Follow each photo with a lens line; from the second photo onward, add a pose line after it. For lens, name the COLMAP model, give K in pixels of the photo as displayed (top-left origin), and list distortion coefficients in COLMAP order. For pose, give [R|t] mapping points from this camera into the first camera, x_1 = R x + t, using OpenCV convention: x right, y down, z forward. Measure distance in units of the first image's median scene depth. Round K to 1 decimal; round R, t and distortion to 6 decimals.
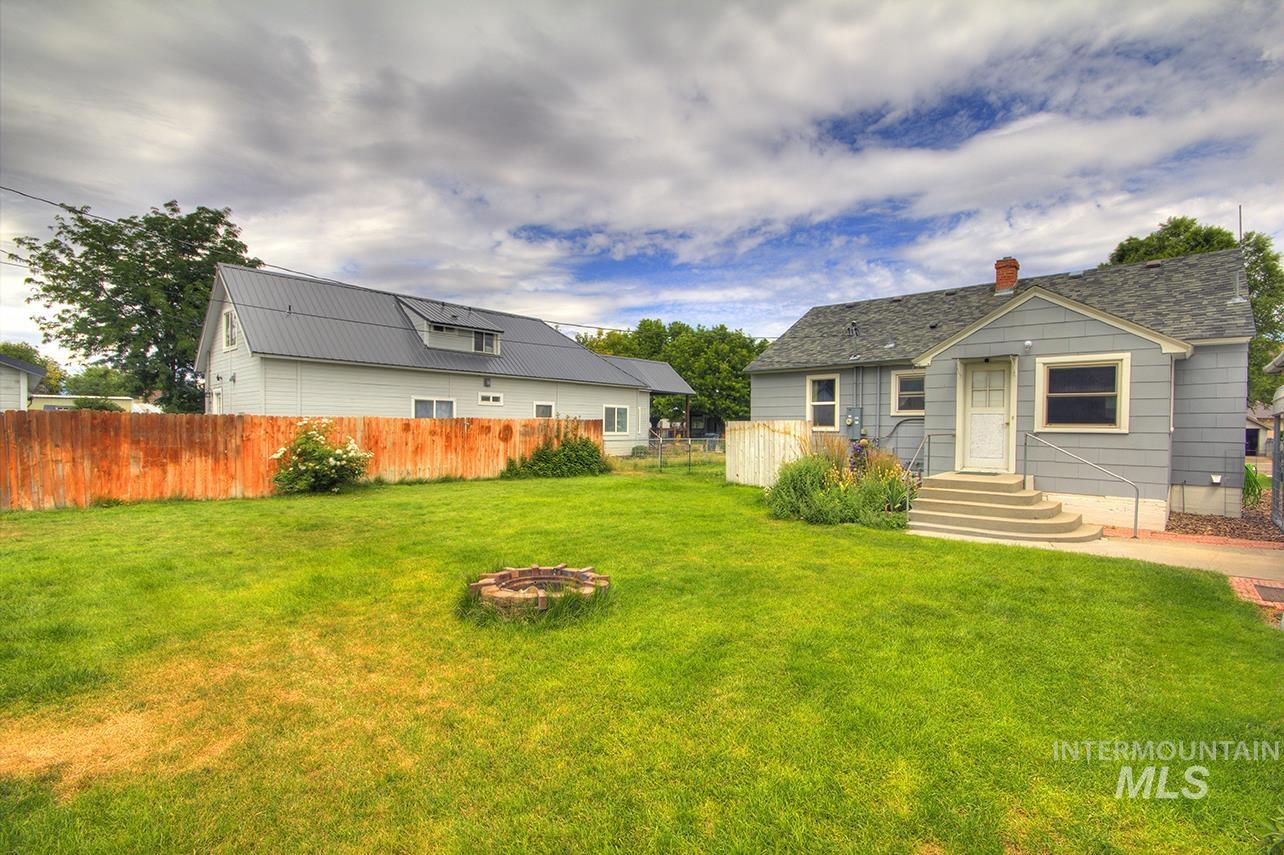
lens RADIAL K [[594.0, 0, 640.3], [0, 594.0, 432.2], [0, 0, 1]] dist [-0.021558, 0.001340]
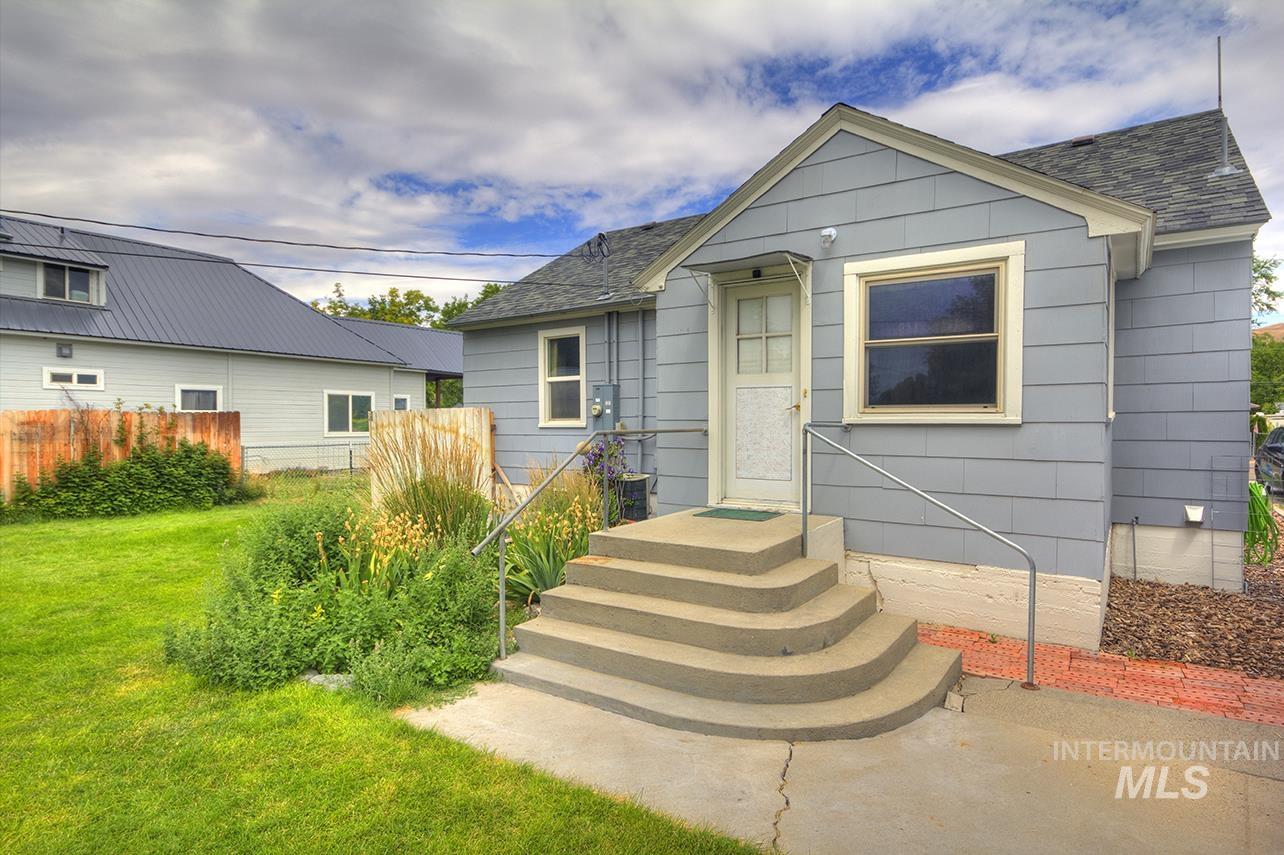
lens RADIAL K [[713.2, 0, 649.9], [0, 713.2, 440.6], [0, 0, 1]] dist [-0.001995, -0.000005]
pose [[0.988355, -0.013144, 0.151596, 0.264055], [0.011238, 0.999847, 0.013429, 0.002435], [-0.151749, -0.011569, 0.988351, 0.283108]]
